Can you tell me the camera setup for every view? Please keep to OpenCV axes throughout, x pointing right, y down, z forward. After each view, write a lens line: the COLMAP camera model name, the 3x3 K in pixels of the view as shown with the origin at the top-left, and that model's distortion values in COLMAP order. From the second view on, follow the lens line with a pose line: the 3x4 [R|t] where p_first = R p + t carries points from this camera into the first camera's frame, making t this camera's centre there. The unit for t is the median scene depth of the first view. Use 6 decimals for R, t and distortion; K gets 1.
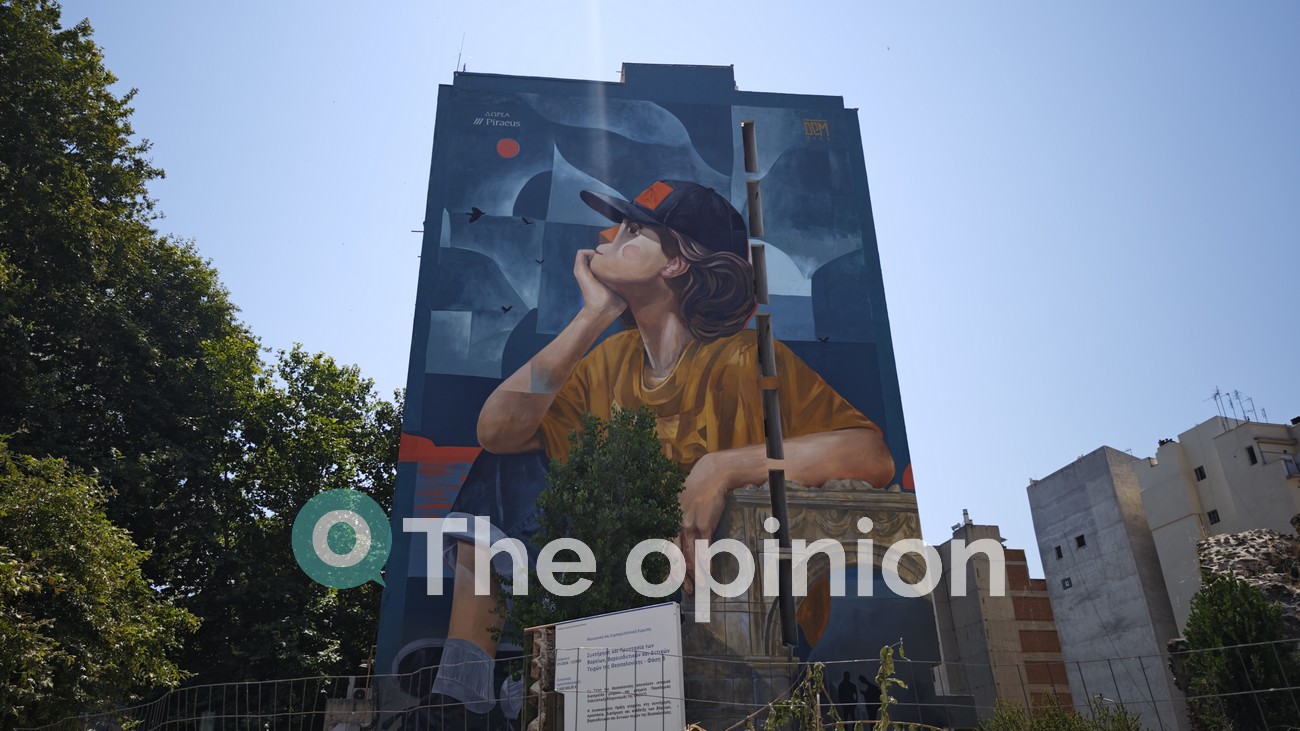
lens RADIAL K [[884.3, 0, 650.0], [0, 884.3, 365.5], [0, 0, 1]] dist [0.054712, -0.073945]
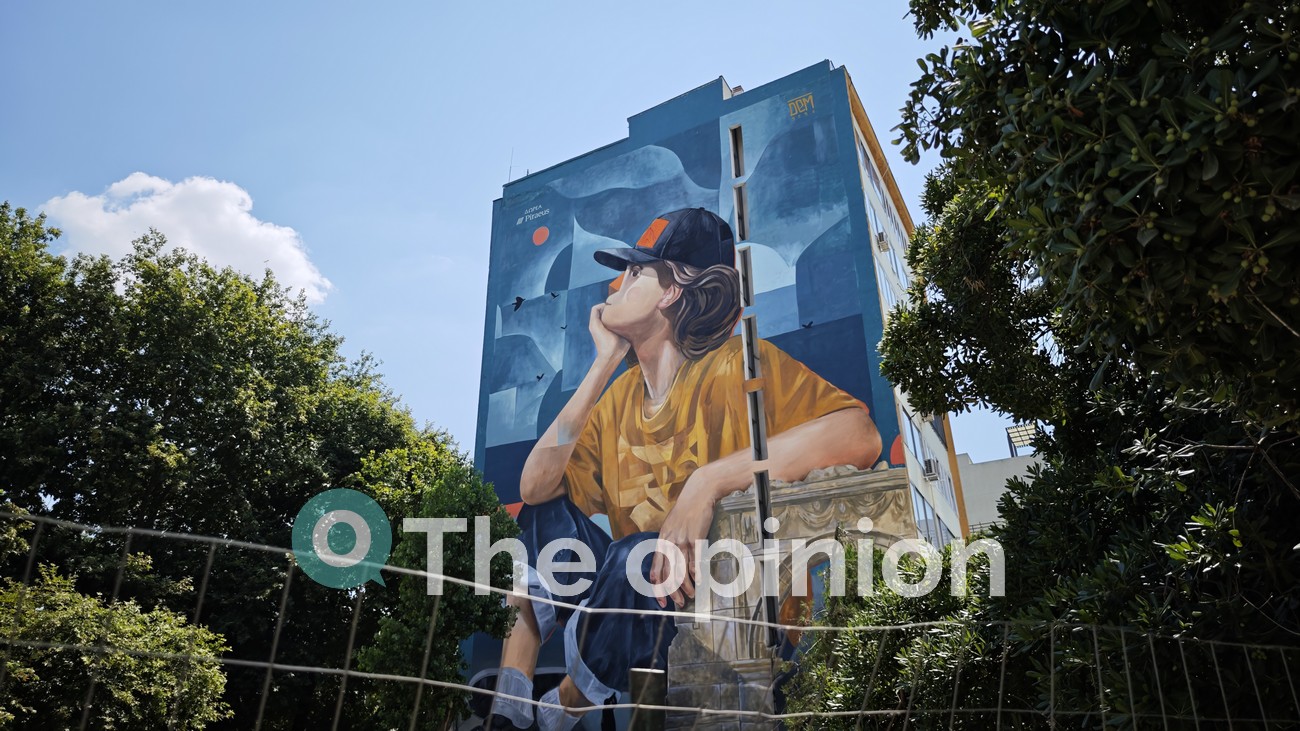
lens RADIAL K [[872.9, 0, 648.3], [0, 872.9, 364.2], [0, 0, 1]] dist [0.053870, -0.090398]
pose [[0.821183, -0.252351, -0.511838, 0.540109], [0.249905, 0.965361, -0.075008, 0.040823], [0.513037, -0.066315, 0.855801, 0.091645]]
